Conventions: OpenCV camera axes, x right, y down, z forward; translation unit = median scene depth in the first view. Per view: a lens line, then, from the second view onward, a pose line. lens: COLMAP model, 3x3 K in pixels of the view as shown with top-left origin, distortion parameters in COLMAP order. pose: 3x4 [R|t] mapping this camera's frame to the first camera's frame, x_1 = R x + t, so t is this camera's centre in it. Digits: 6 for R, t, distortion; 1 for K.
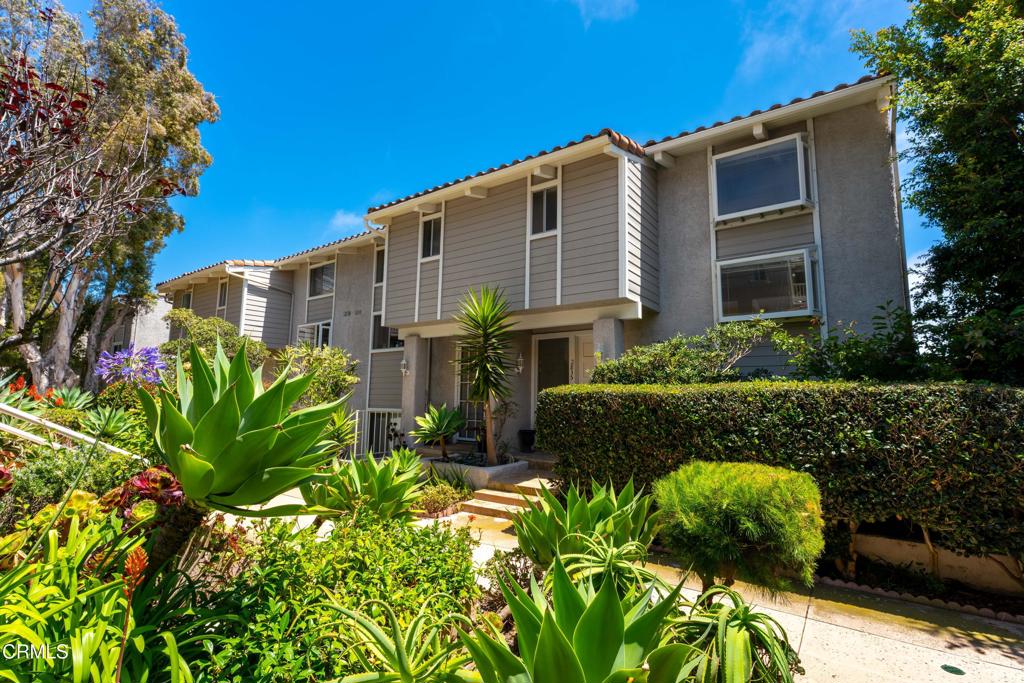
lens RADIAL K [[467.9, 0, 513.7], [0, 467.9, 338.3], [0, 0, 1]] dist [-0.000425, -0.001348]
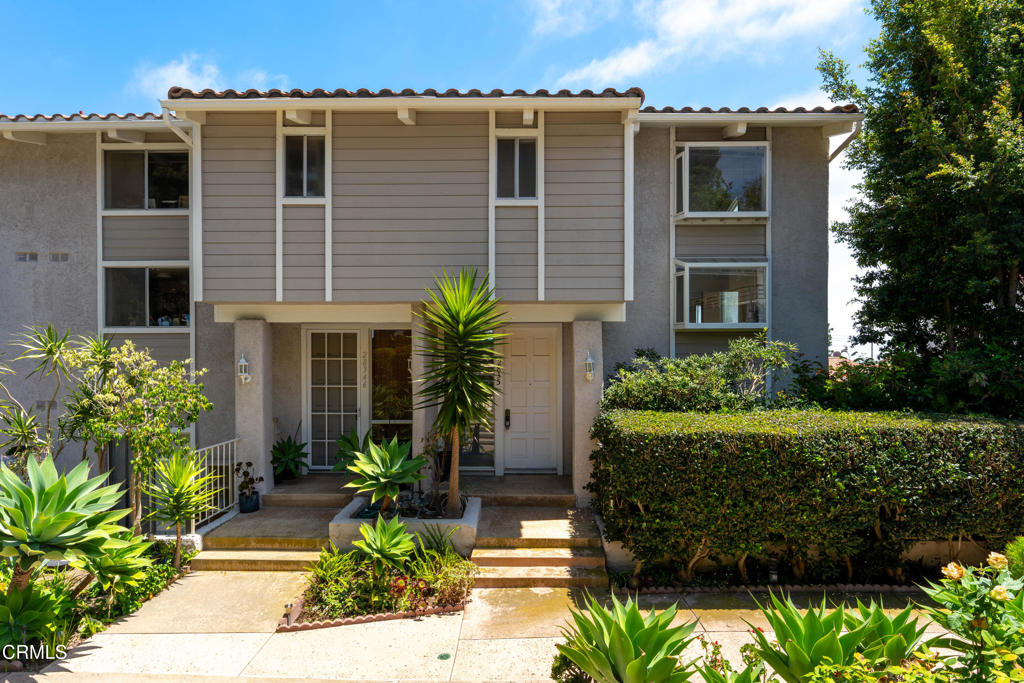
lens RADIAL K [[560.7, 0, 512.4], [0, 560.7, 363.5], [0, 0, 1]] dist [-0.012945, -0.000209]
pose [[0.827281, -0.017929, 0.561503, -0.458239], [-0.060349, 0.990871, 0.120554, -0.075015], [-0.558538, -0.133618, 0.818646, 0.246372]]
